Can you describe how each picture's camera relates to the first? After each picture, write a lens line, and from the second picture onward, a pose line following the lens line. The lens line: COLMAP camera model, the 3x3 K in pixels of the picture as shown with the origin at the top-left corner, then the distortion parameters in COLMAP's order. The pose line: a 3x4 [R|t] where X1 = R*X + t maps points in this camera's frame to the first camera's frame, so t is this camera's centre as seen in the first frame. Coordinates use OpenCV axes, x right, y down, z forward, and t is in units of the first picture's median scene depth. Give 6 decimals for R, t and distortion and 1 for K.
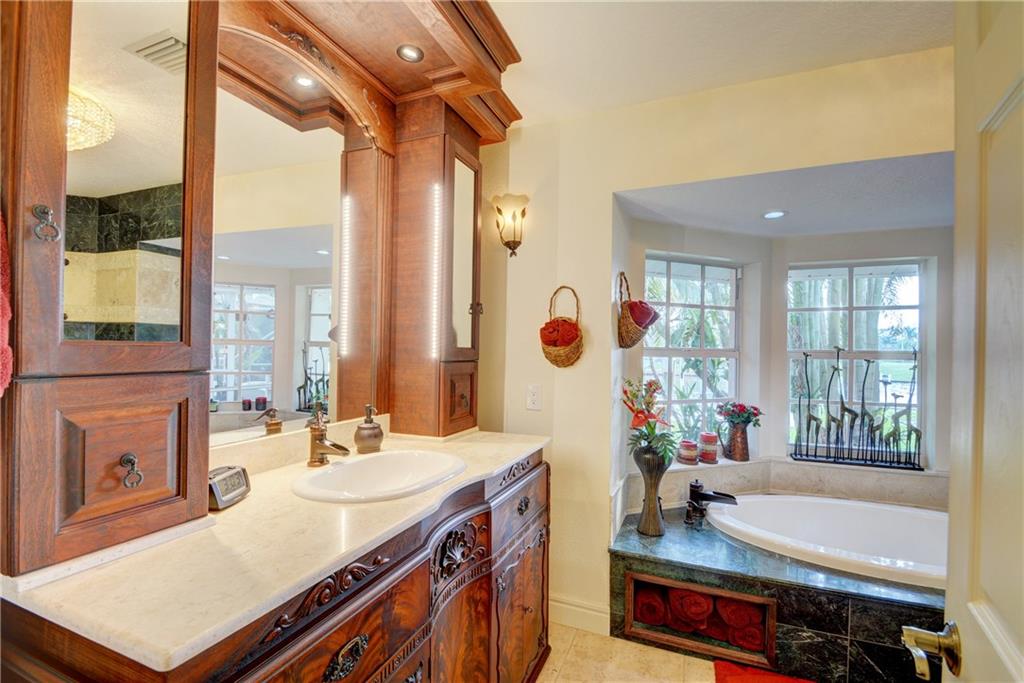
lens RADIAL K [[450.6, 0, 514.4], [0, 450.6, 351.3], [0, 0, 1]] dist [0.021587, -0.016699]
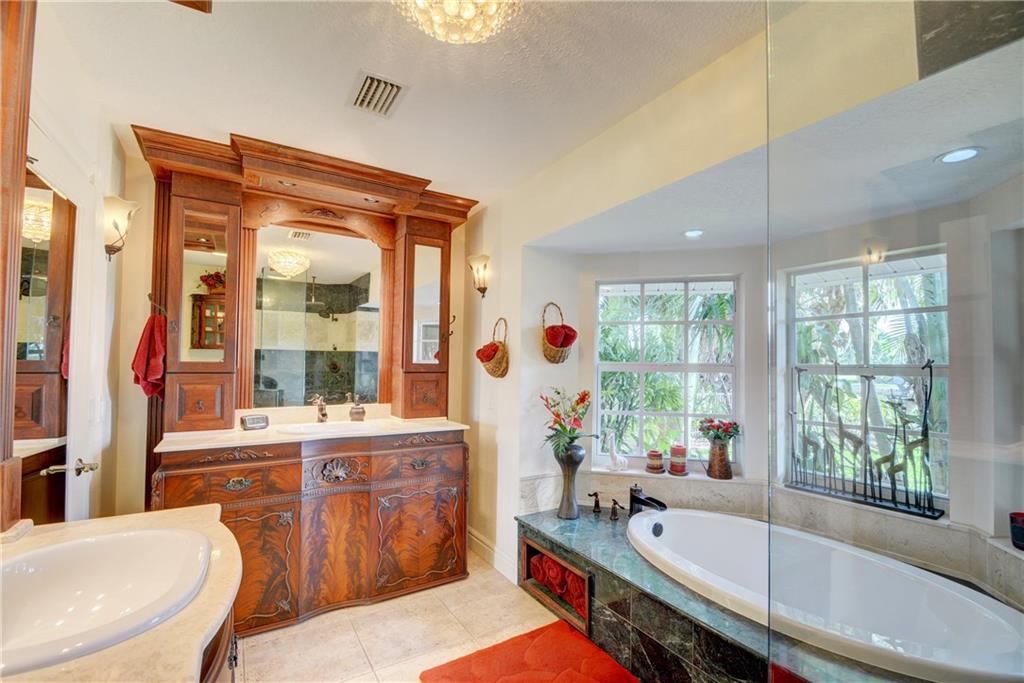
lens RADIAL K [[450.6, 0, 514.4], [0, 450.6, 351.3], [0, 0, 1]] dist [0.021587, -0.016699]
pose [[0.803384, -0.025386, -0.594920, 0.952932], [0.001452, 0.999171, -0.040675, 0.011123], [0.595459, 0.031814, 0.802755, -0.062276]]
